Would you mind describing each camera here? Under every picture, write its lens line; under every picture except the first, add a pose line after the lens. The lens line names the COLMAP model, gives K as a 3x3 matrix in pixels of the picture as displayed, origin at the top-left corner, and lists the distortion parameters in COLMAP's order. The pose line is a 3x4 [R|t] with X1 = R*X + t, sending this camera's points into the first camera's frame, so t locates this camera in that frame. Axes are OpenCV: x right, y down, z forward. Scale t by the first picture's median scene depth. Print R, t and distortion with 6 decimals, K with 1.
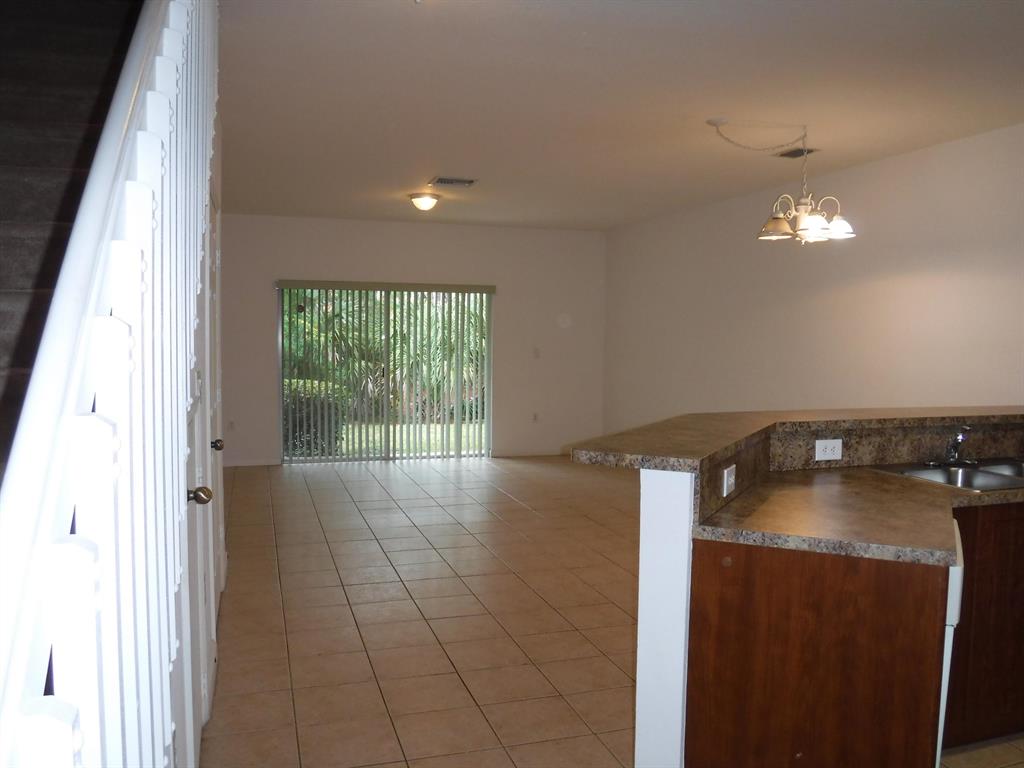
lens RADIAL K [[827.1, 0, 511.6], [0, 827.1, 383.7], [0, 0, 1]] dist [-0.096556, 0.029080]
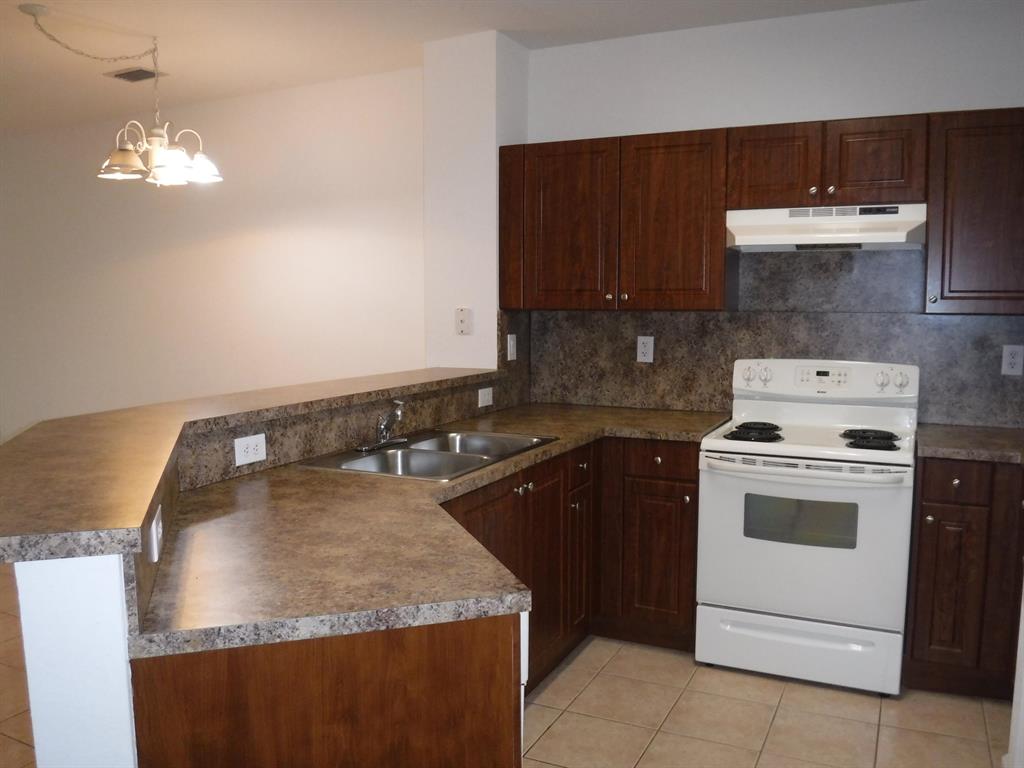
lens RADIAL K [[827.1, 0, 515.0], [0, 827.1, 388.4], [0, 0, 1]] dist [-0.096556, 0.029080]
pose [[0.687117, -0.087516, 0.721257, 0.014077], [0.054076, 0.996126, 0.069351, -0.014986], [-0.724532, -0.008650, 0.689187, 0.299348]]
